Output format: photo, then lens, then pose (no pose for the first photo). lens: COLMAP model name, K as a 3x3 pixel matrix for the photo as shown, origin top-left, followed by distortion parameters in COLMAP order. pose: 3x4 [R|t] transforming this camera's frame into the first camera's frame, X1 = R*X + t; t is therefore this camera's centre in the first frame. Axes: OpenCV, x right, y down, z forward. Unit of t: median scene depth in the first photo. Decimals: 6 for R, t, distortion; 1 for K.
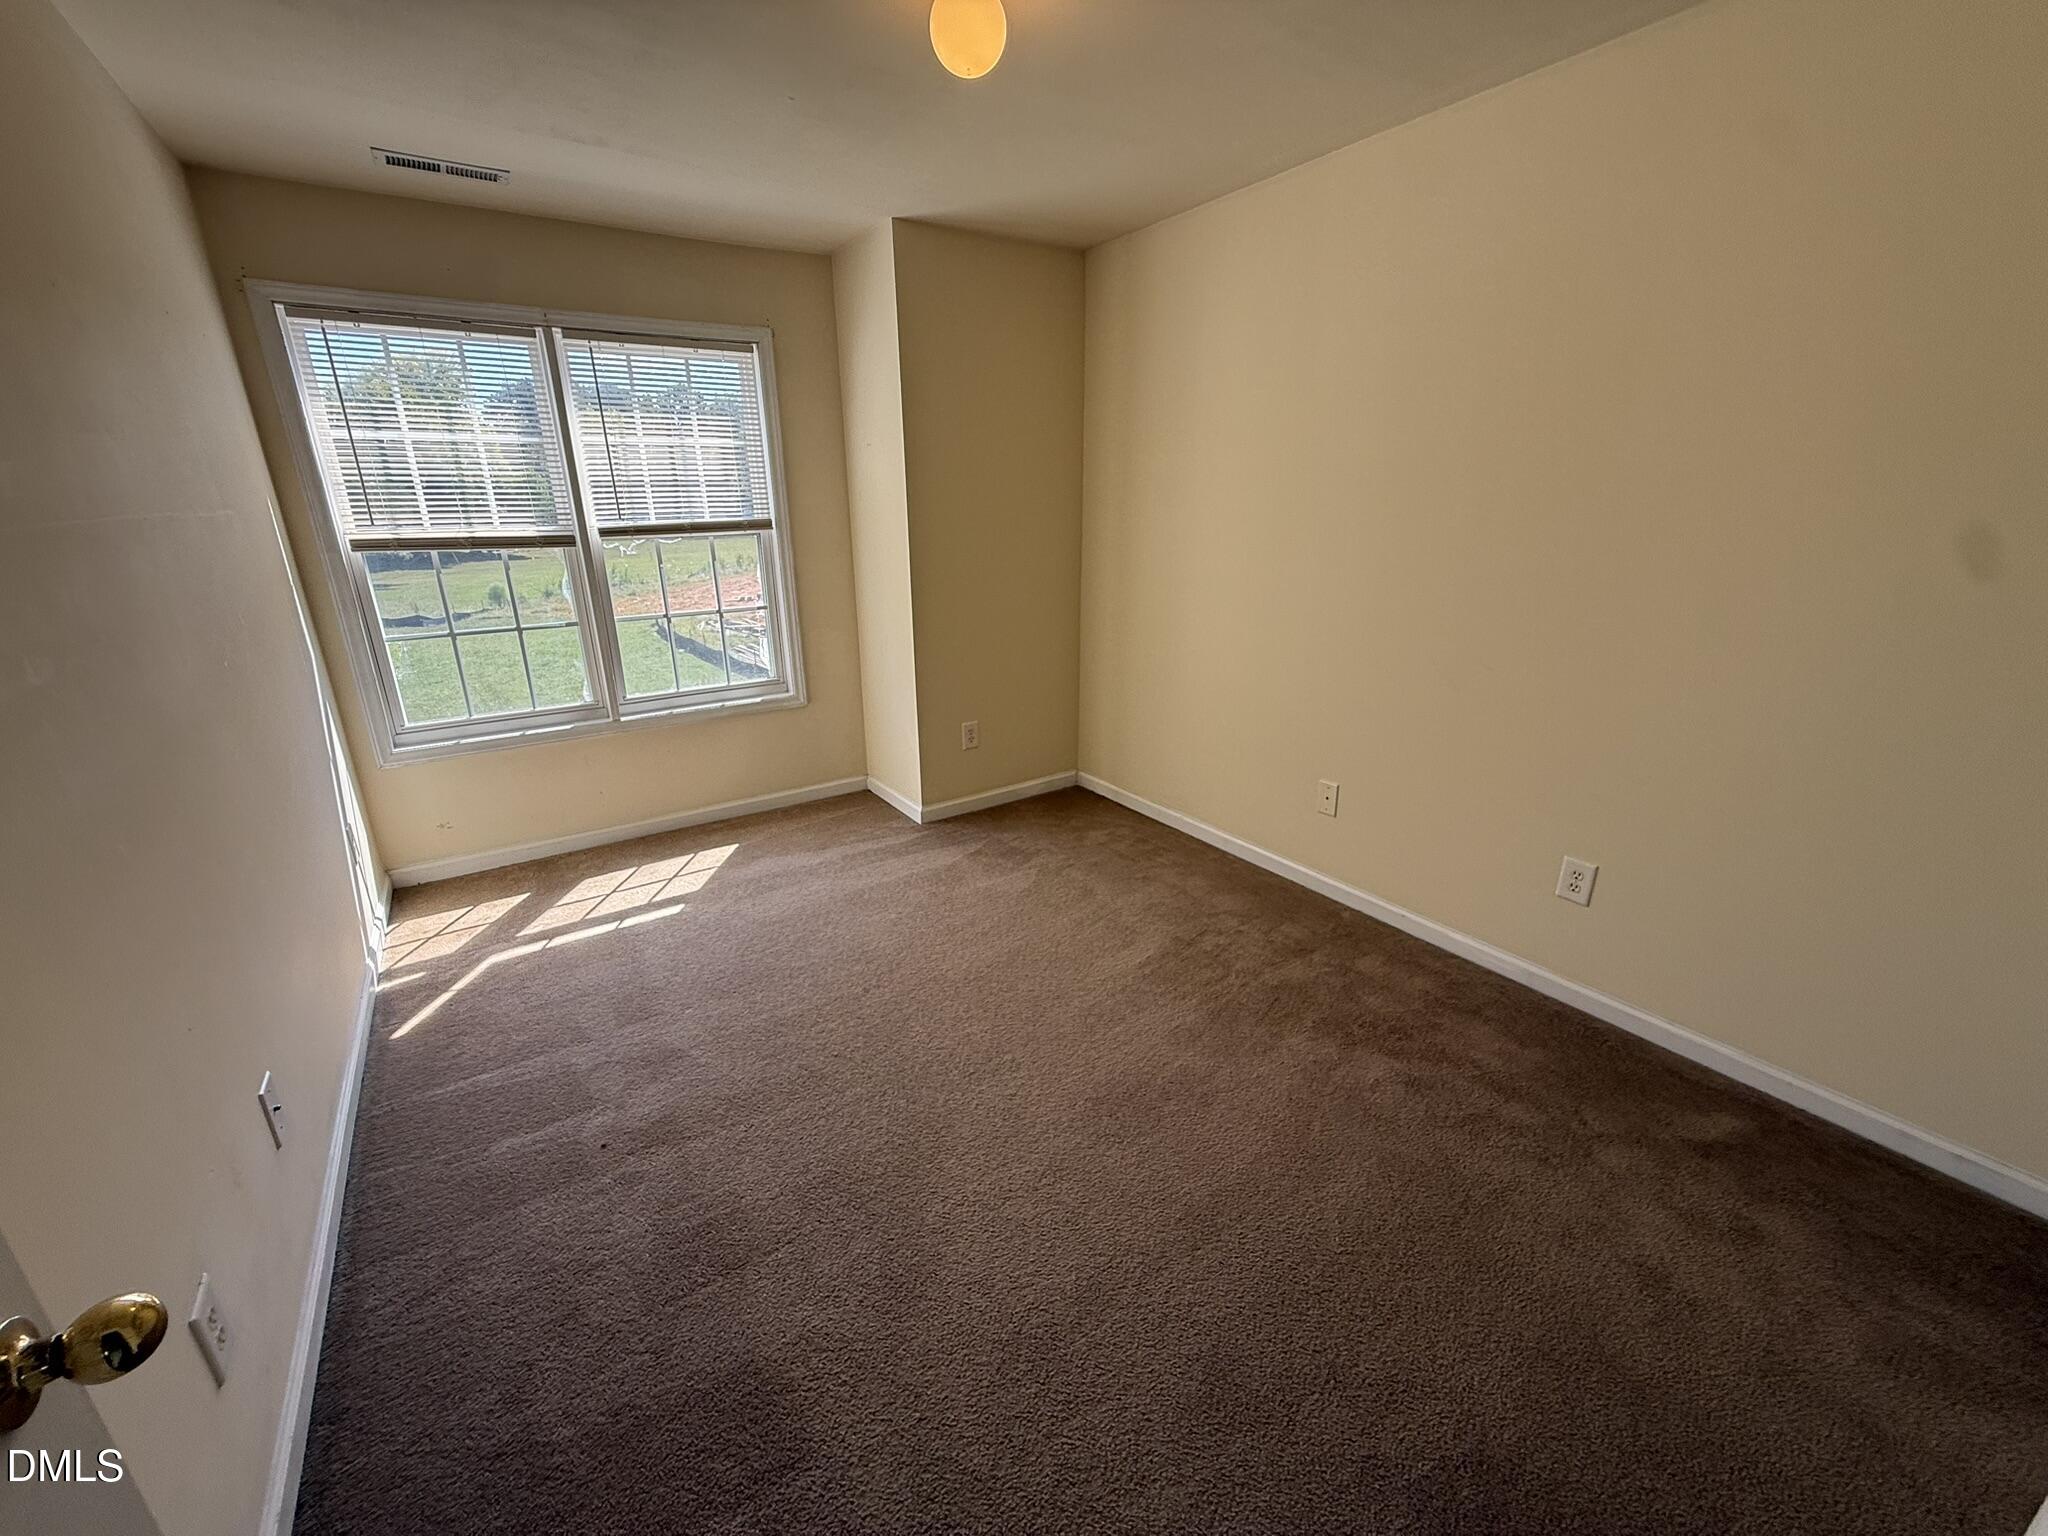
lens RADIAL K [[816.8, 0, 1016.5], [0, 816.8, 765.0], [0, 0, 1]] dist [0.001128, 0.000007]
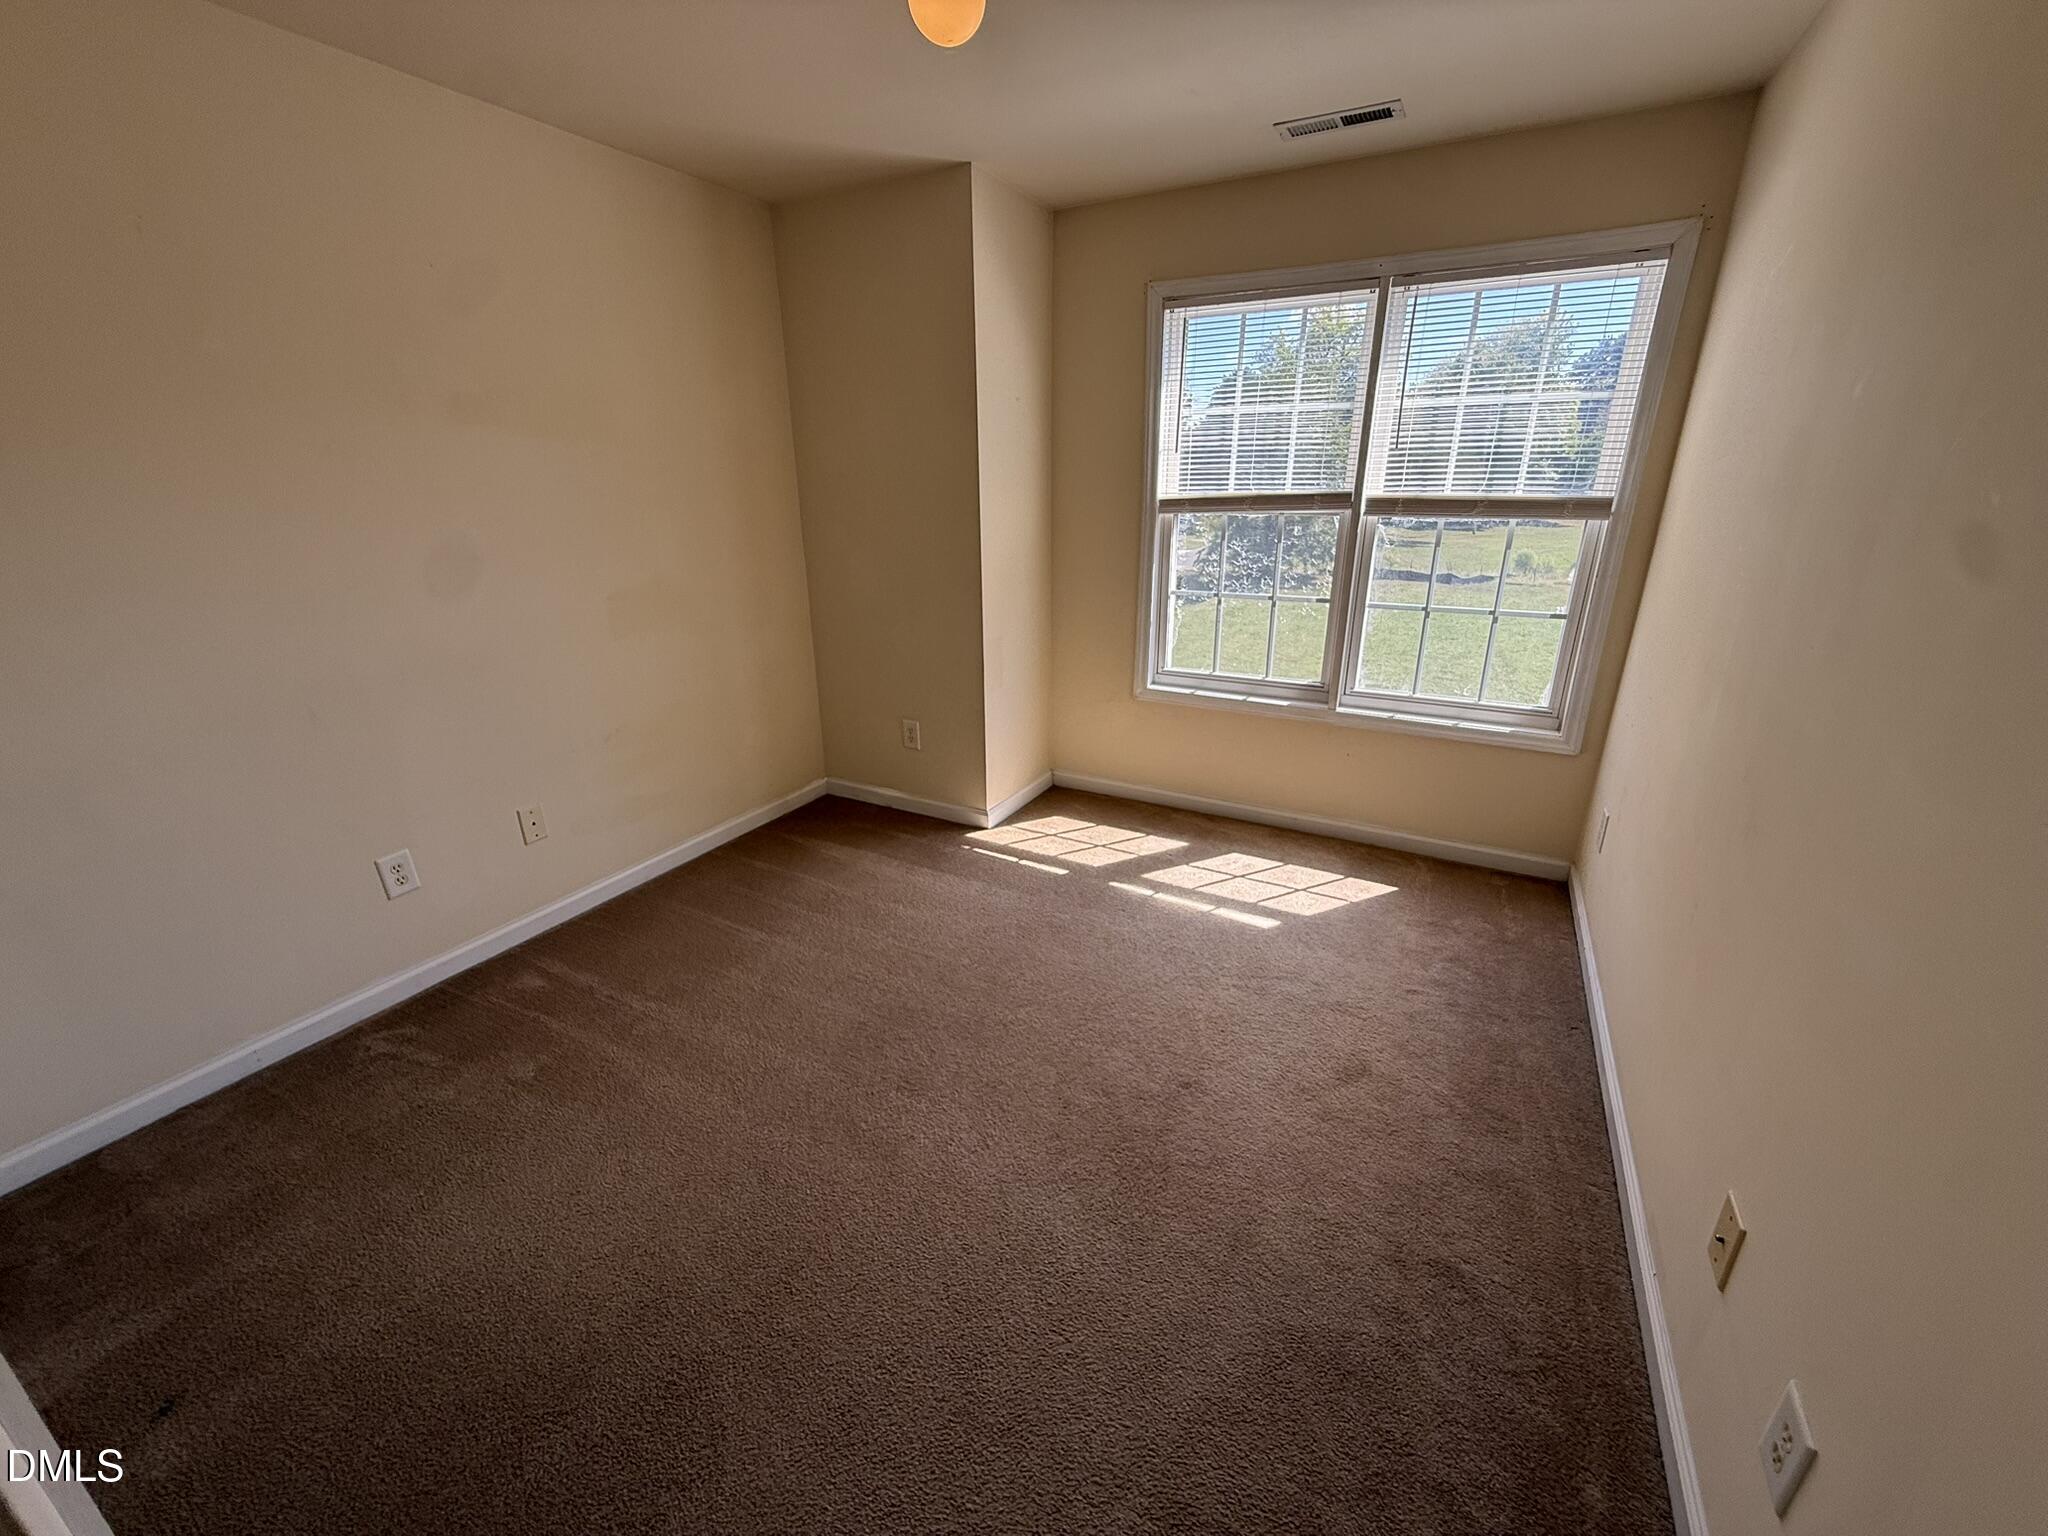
lens RADIAL K [[816.8, 0, 1016.5], [0, 816.8, 765.0], [0, 0, 1]] dist [0.001128, 0.000007]
pose [[0.469267, 0.313374, -0.825582, 0.135568], [-0.281425, 0.939238, 0.196551, -0.081073], [0.837012, 0.140104, 0.528944, 0.229255]]
